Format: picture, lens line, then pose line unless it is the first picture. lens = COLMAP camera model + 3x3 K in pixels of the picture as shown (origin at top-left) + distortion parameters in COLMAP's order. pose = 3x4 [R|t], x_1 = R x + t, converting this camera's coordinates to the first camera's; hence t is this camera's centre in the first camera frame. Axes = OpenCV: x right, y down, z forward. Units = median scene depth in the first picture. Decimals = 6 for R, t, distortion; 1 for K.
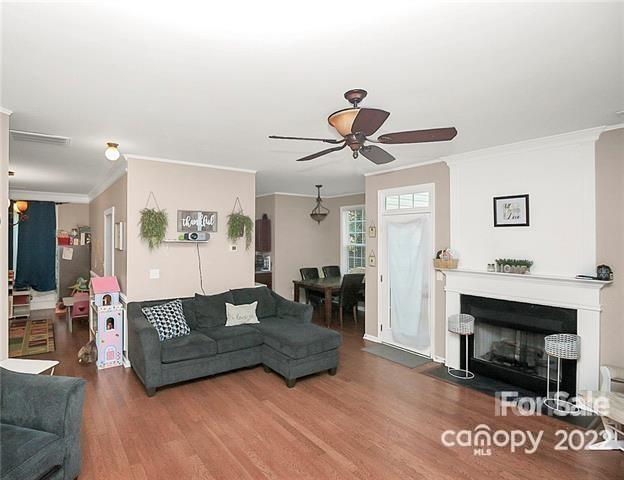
lens RADIAL K [[327.8, 0, 287.6], [0, 327.8, 237.8], [0, 0, 1]] dist [-0.013404, -0.004376]
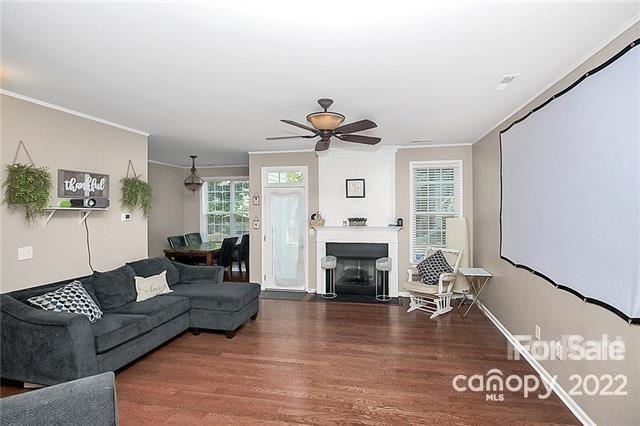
lens RADIAL K [[300.2, 0, 322.8], [0, 300.2, 210.4], [0, 0, 1]] dist [-0.009995, -0.006803]
pose [[0.700295, -0.010592, 0.713775, -0.449847], [0.007412, 0.999944, 0.007567, 0.014705], [-0.713815, -0.000009, 0.700334, 0.055449]]
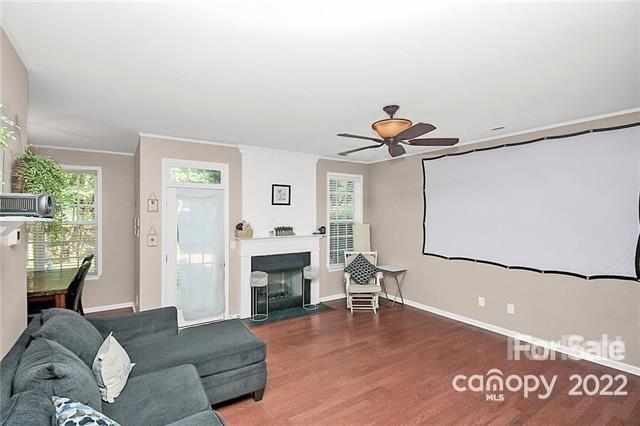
lens RADIAL K [[300.2, 0, 332.6], [0, 300.2, 212.2], [0, 0, 1]] dist [-0.009995, -0.006803]
pose [[0.000800, -0.000969, 0.999999, -0.630886], [-0.001788, 0.999998, 0.000971, -0.002627], [-0.999998, -0.001789, 0.000798, 0.678850]]
